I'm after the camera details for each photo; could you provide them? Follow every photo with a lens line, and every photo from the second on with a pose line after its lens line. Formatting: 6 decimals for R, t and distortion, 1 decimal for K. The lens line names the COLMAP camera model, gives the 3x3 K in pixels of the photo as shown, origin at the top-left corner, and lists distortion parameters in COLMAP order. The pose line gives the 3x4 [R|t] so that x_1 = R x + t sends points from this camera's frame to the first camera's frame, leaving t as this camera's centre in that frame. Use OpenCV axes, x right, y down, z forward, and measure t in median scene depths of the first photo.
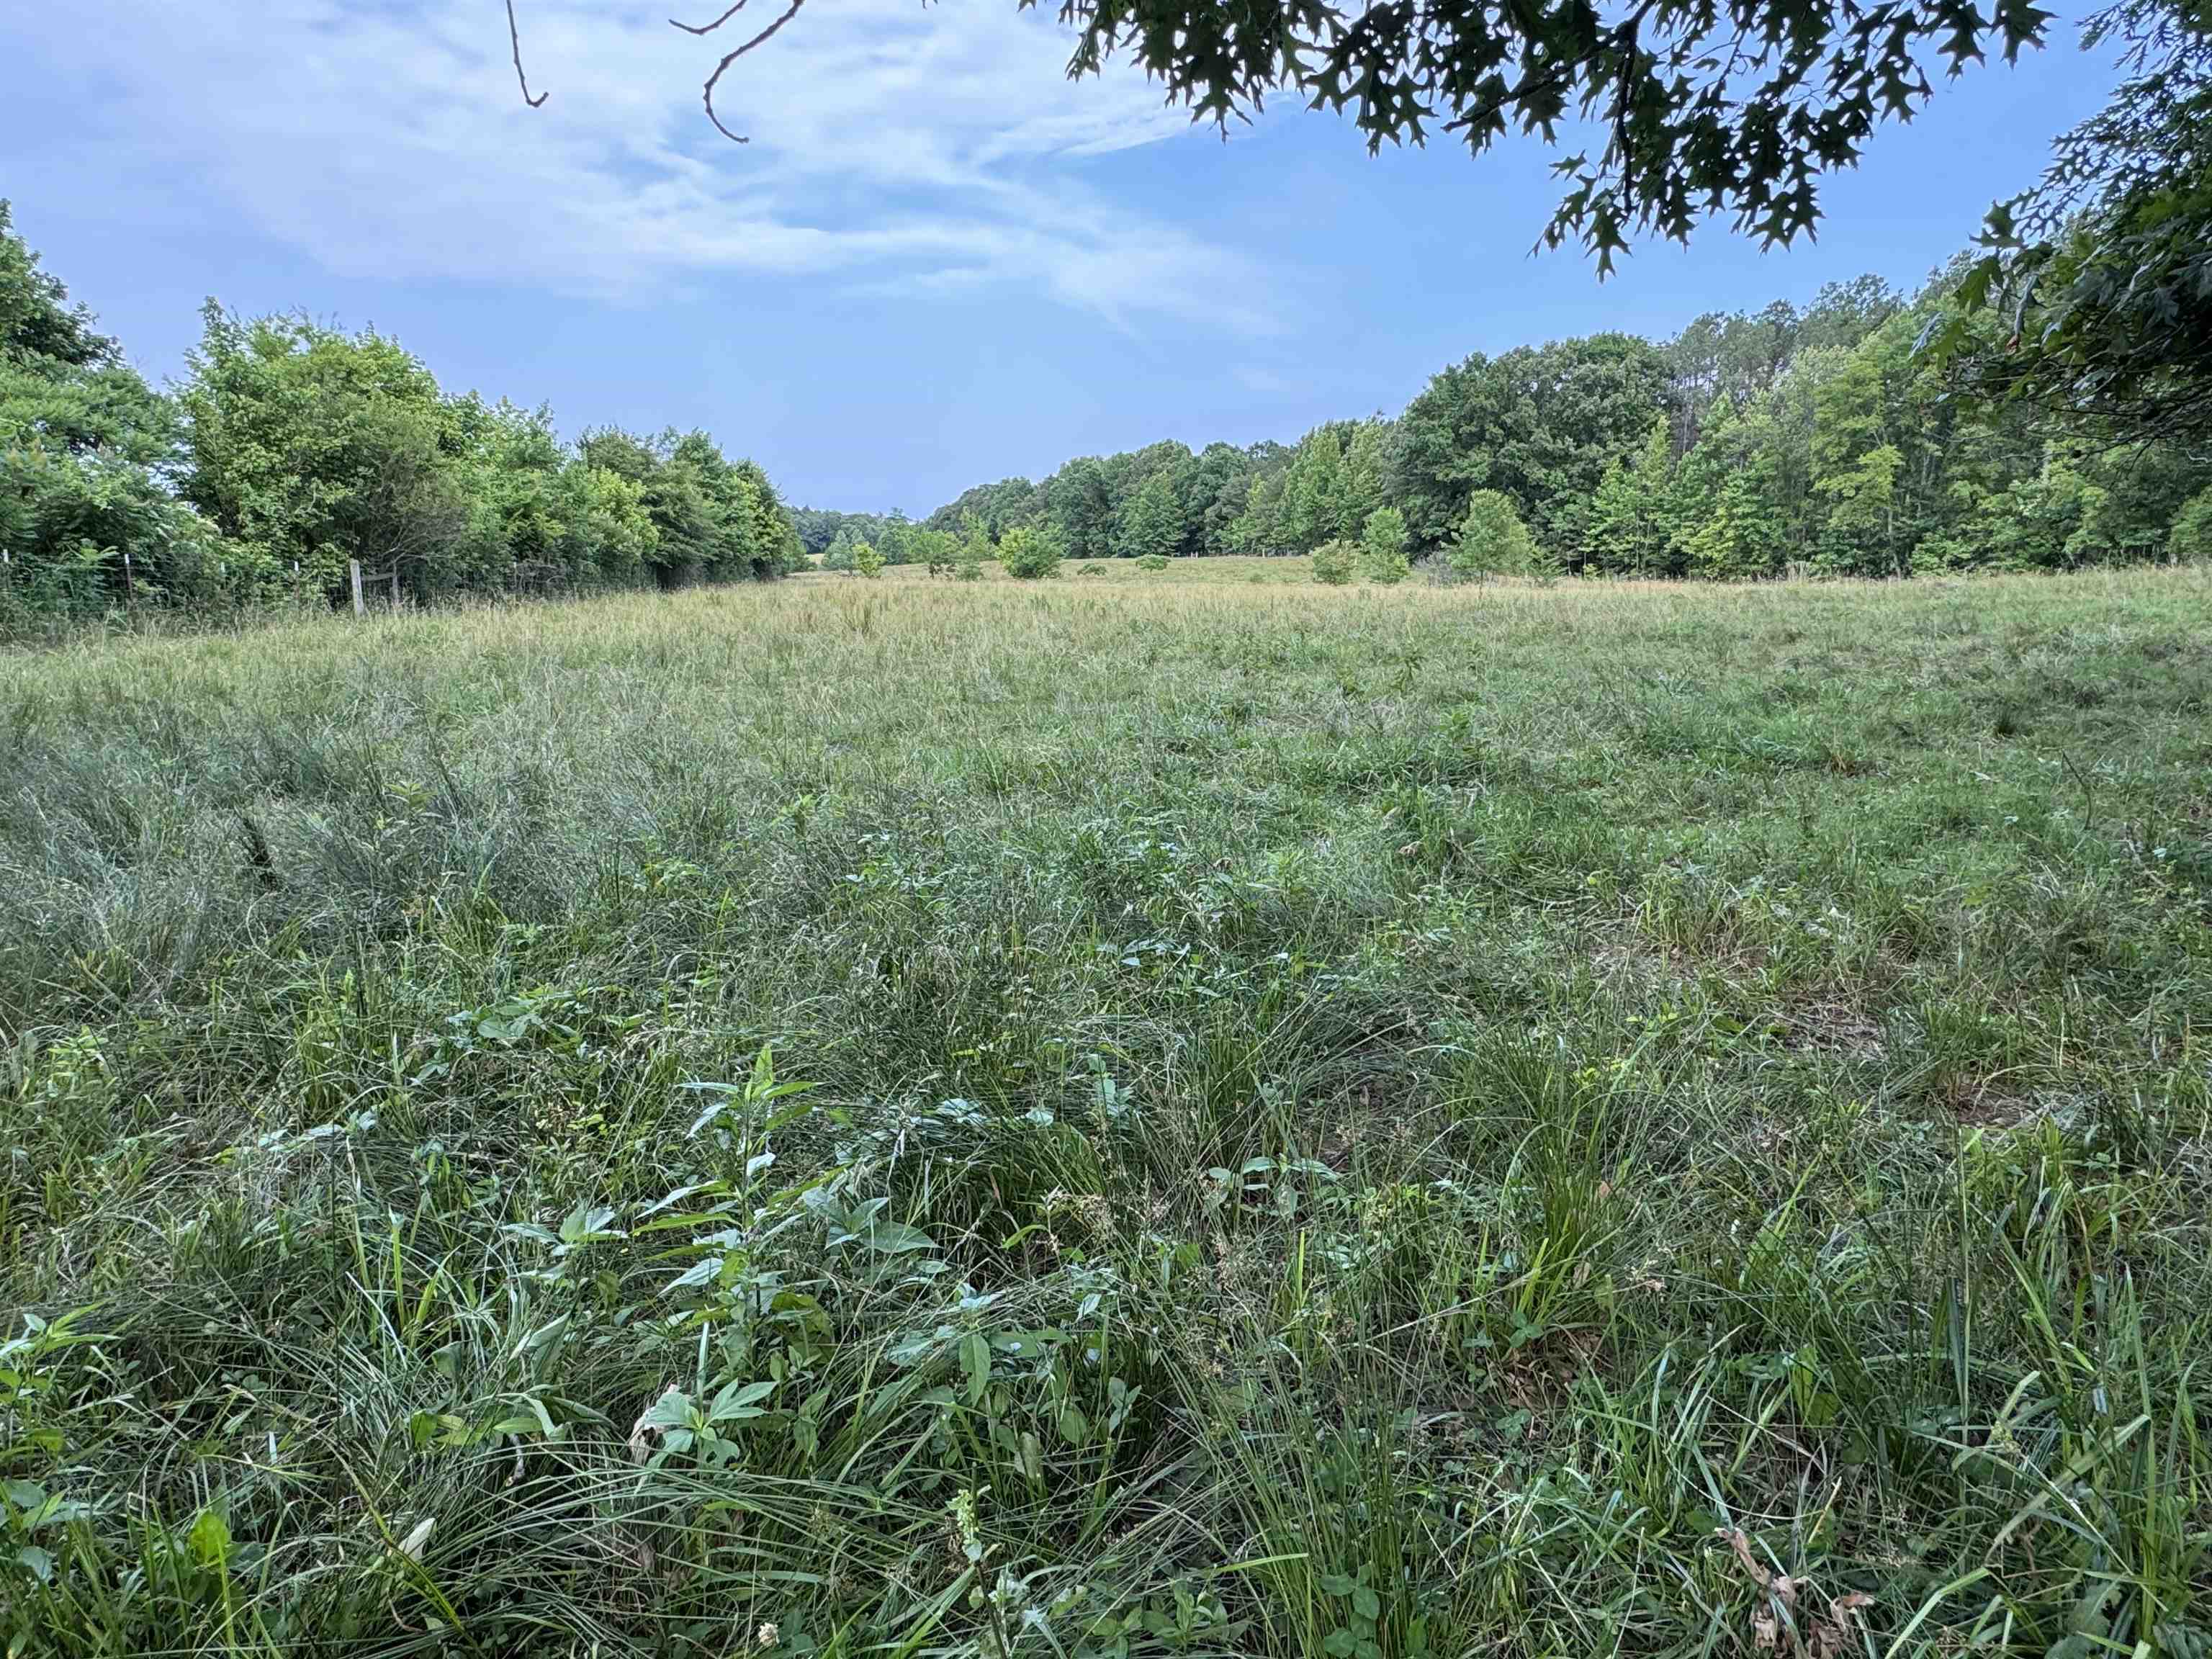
lens RADIAL K [[1294.5, 0, 1106.0], [0, 1294.5, 829.5], [0, 0, 1]] dist [0.001049, -0.001468]
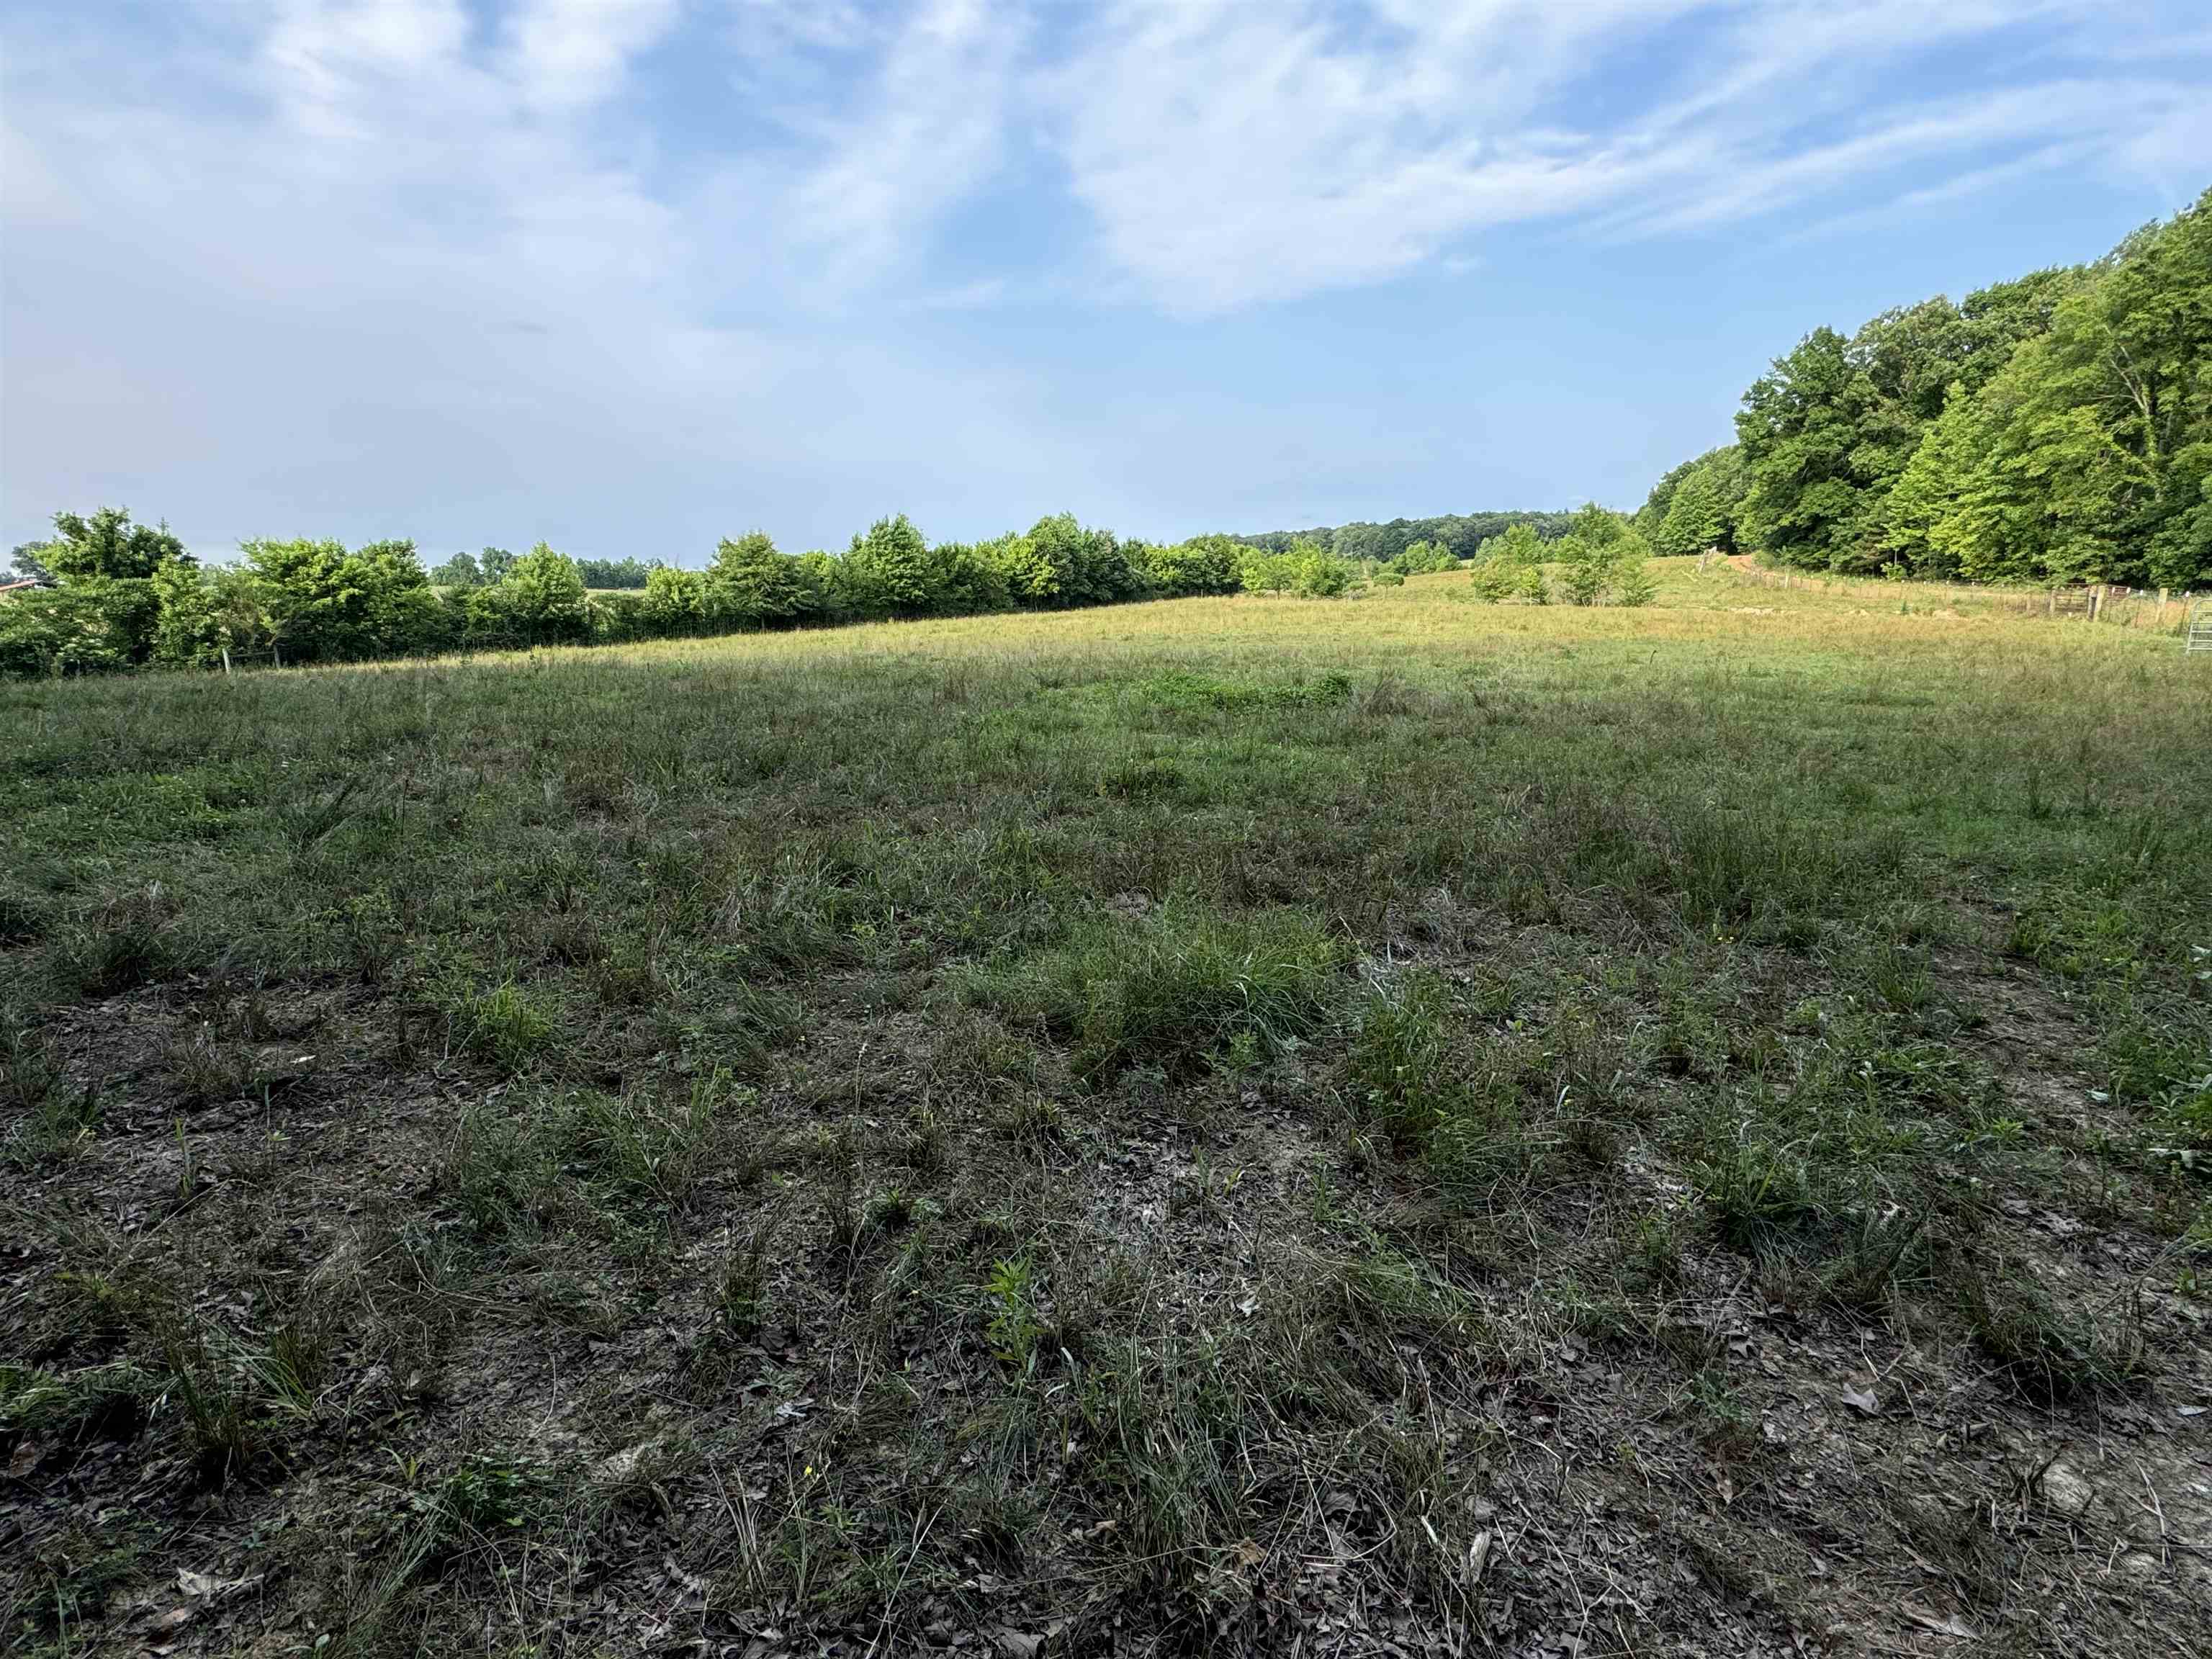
lens RADIAL K [[1074.0, 0, 1106.0], [0, 1074.0, 829.5], [0, 0, 1]] dist [0.002831, 0.000211]
pose [[0.781946, 0.106881, -0.614114, 0.465410], [-0.081344, 0.994262, 0.069469, -0.038744], [0.618016, -0.004367, 0.786154, 0.123663]]
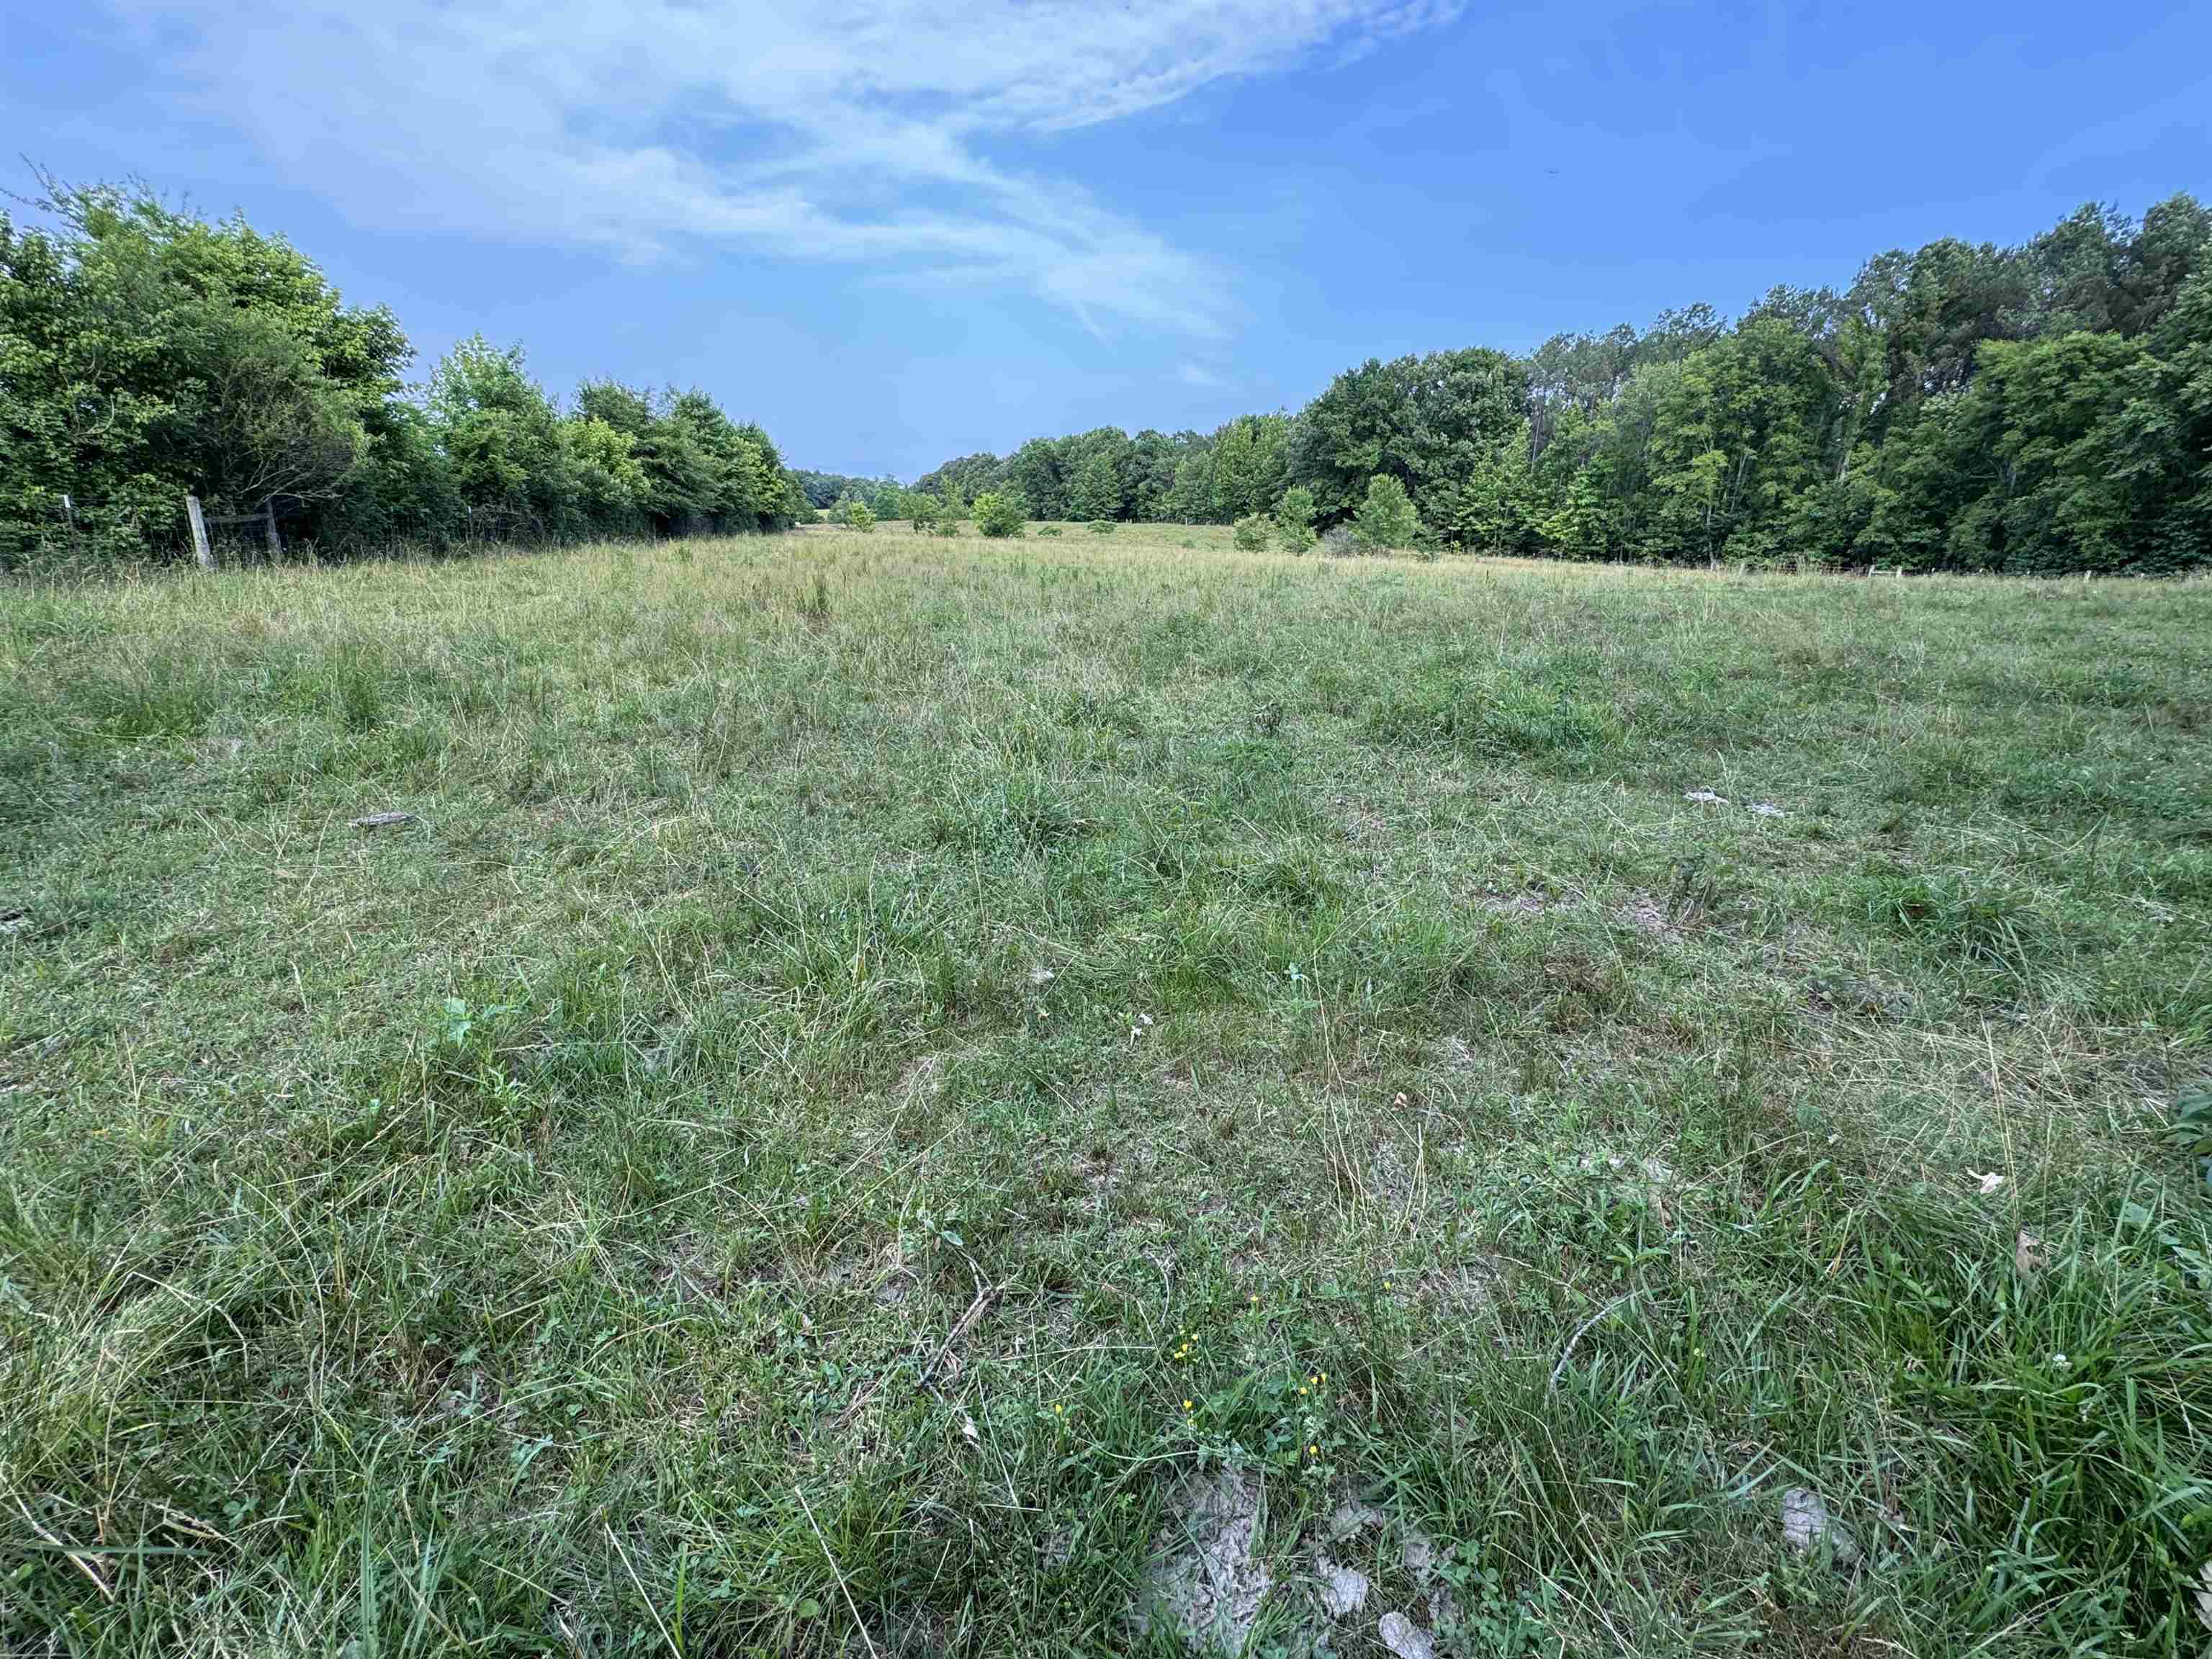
lens RADIAL K [[978.4, 0, 1106.0], [0, 978.4, 829.5], [0, 0, 1]] dist [-0.000477, -0.000460]
pose [[0.998137, 0.017666, 0.058396, -0.008279], [-0.023297, 0.994991, 0.097216, -0.016309], [-0.056386, -0.098395, 0.993549, 0.074979]]
